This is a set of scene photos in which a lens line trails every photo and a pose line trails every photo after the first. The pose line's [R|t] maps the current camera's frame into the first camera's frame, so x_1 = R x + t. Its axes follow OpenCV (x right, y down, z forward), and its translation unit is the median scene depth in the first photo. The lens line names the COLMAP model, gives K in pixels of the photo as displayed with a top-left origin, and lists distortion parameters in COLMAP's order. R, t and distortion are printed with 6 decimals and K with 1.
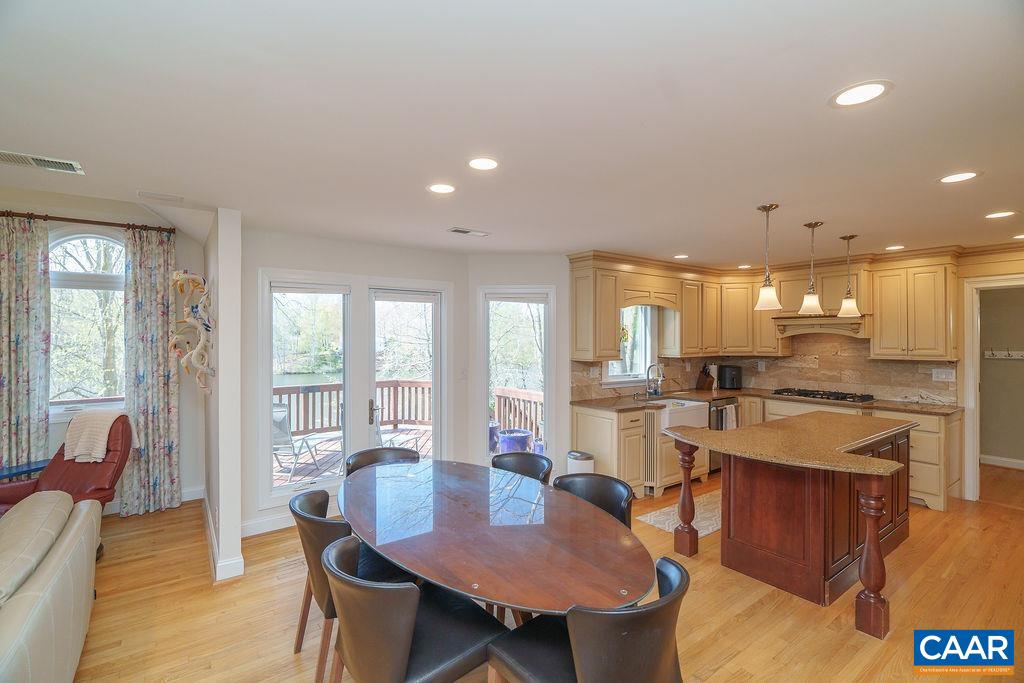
lens RADIAL K [[461.6, 0, 505.3], [0, 461.6, 336.6], [0, 0, 1]] dist [-0.011664, 0.003547]
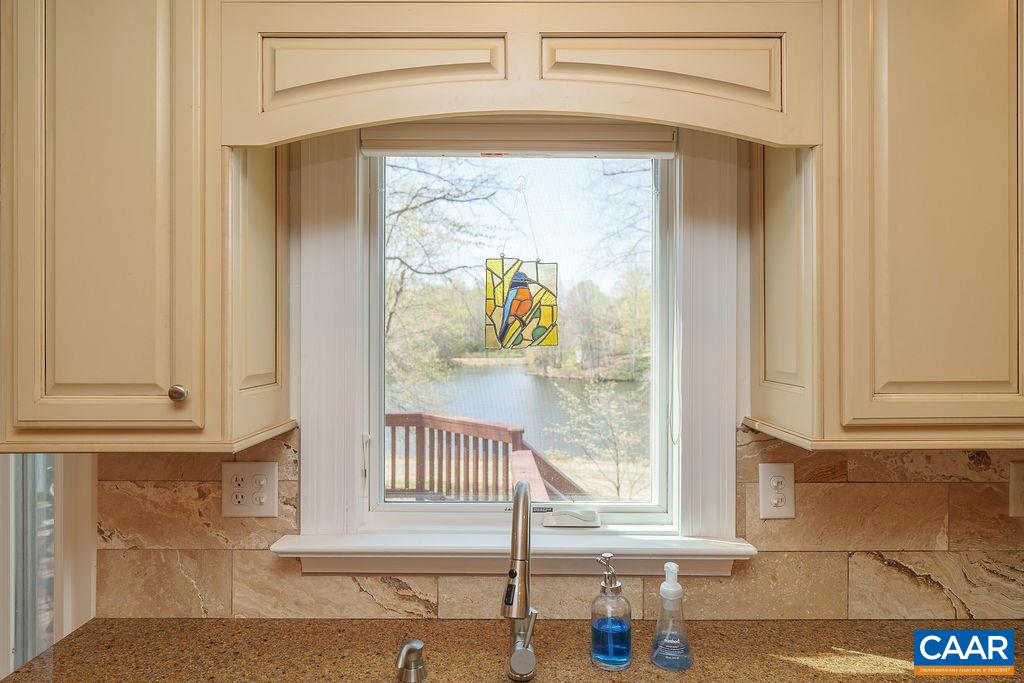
lens RADIAL K [[630.7, 0, 506.9], [0, 630.7, 335.8], [0, 0, 1]] dist [0.003387, 0.000336]
pose [[0.808965, -0.000758, -0.587857, 0.469632], [0.004467, 0.999978, 0.004857, 0.007471], [0.587840, -0.006555, 0.808950, 0.868301]]
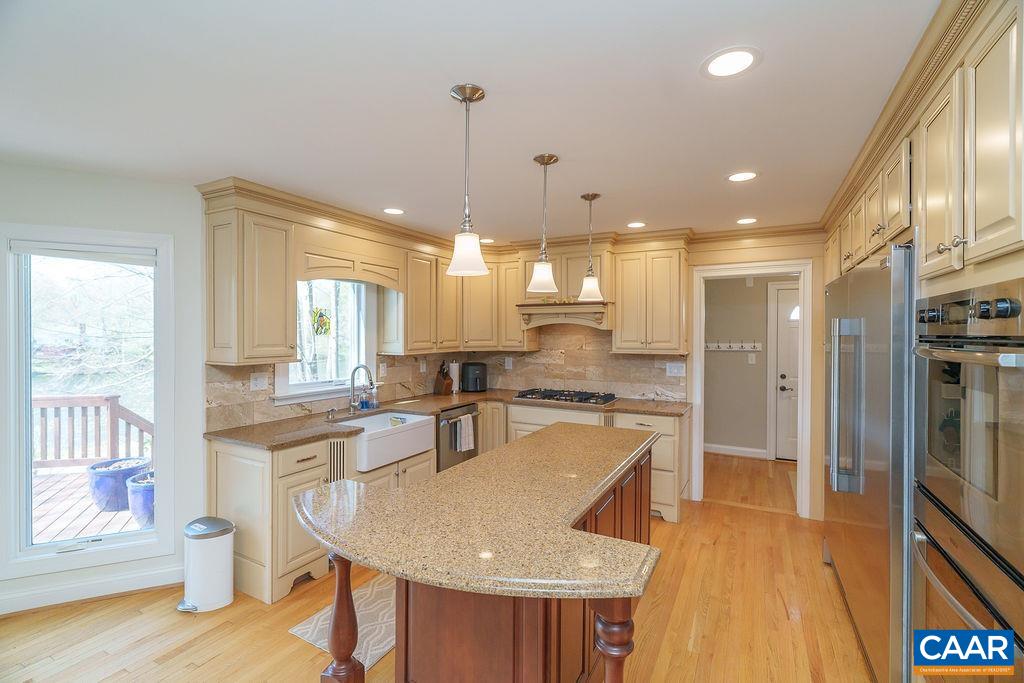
lens RADIAL K [[461.6, 0, 509.5], [0, 461.6, 337.6], [0, 0, 1]] dist [-0.011664, 0.003547]
pose [[0.898824, -0.001655, 0.438306, 0.233357], [-0.004062, 0.999918, 0.012105, 0.008593], [-0.438291, -0.012661, 0.898744, 0.295034]]
